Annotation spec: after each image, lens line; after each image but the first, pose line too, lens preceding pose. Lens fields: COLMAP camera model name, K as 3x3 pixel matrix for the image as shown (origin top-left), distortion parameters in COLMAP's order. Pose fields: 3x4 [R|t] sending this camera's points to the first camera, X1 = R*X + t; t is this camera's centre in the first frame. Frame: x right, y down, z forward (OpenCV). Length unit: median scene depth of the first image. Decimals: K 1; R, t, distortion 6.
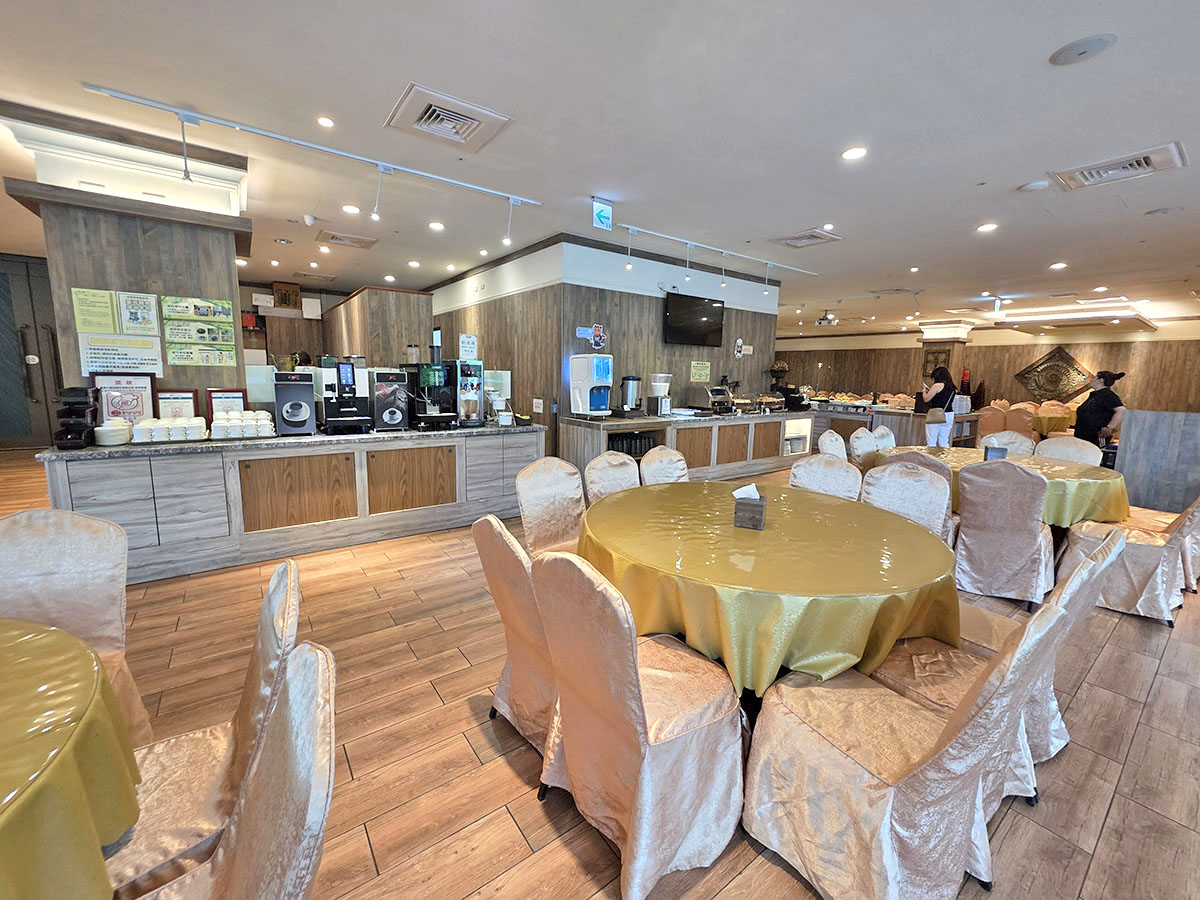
lens RADIAL K [[482.5, 0, 598.5], [0, 482.5, 444.3], [0, 0, 1]] dist [0.001948, -0.000010]
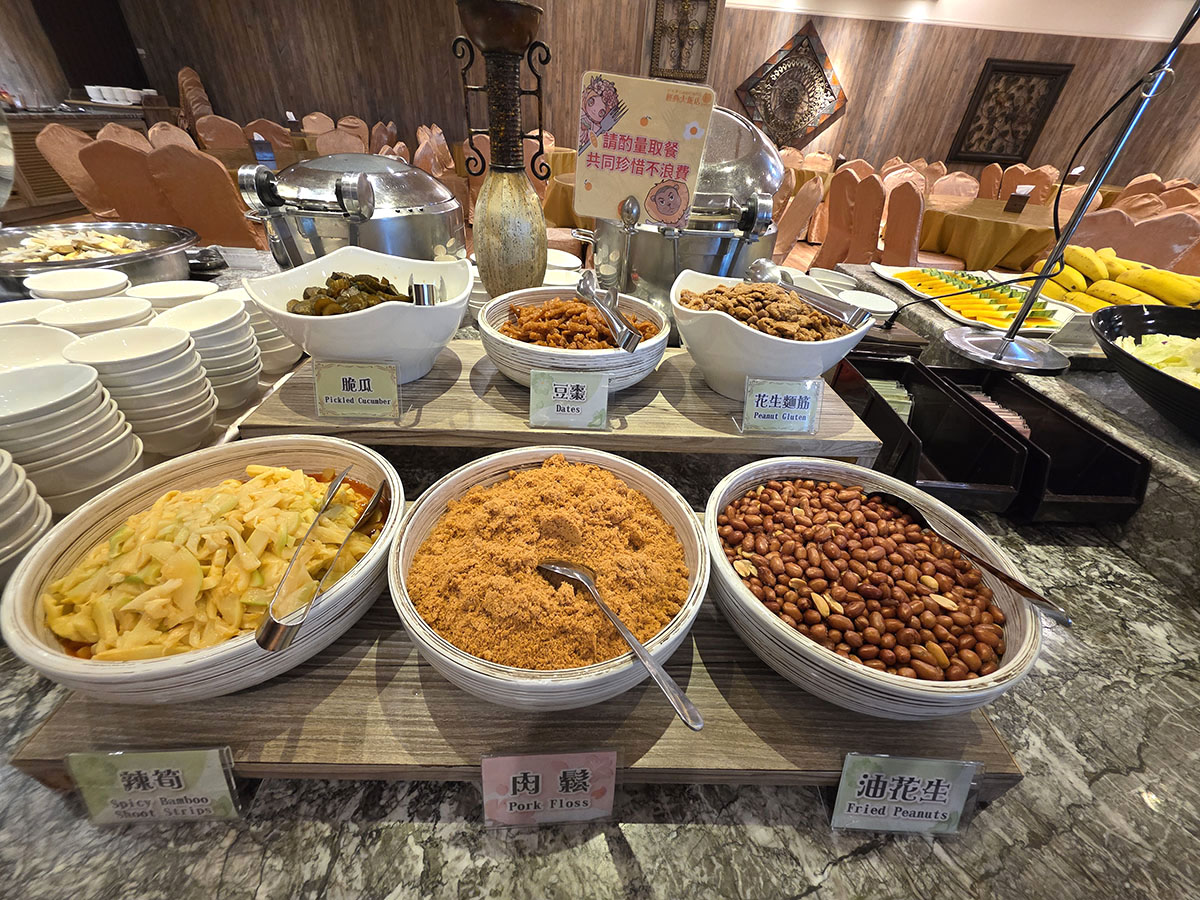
lens RADIAL K [[482.5, 0, 598.5], [0, 482.5, 444.3], [0, 0, 1]] dist [0.001948, -0.000010]
pose [[0.574860, -0.452176, 0.681963, 0.272923], [0.072787, 0.858393, 0.507803, -0.093312], [-0.815008, -0.242277, 0.526368, 0.783715]]
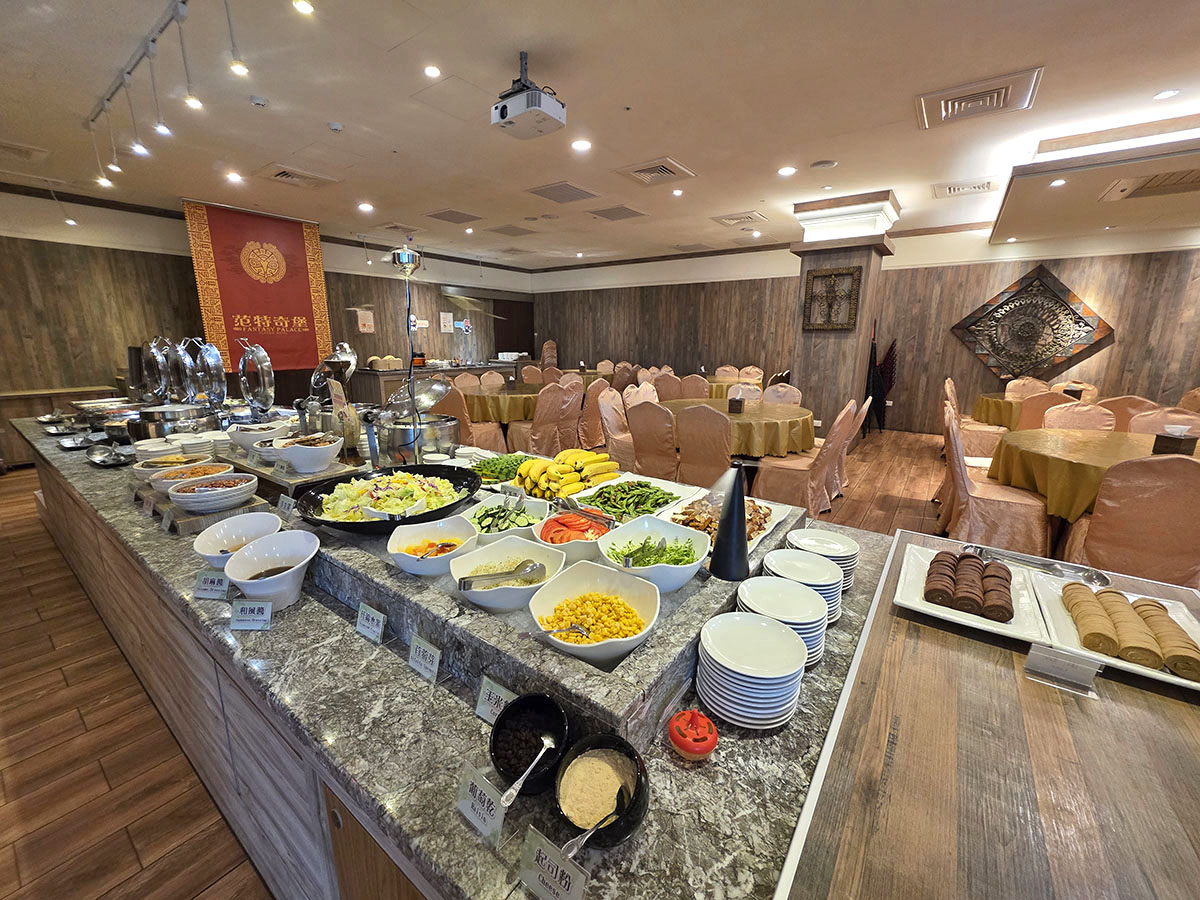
lens RADIAL K [[482.5, 0, 598.5], [0, 482.5, 444.3], [0, 0, 1]] dist [0.001948, -0.000010]
pose [[0.953295, -0.080692, 0.291064, 0.359088], [0.058866, 0.994810, 0.082994, -0.086998], [-0.296251, -0.061984, 0.953097, 0.635815]]
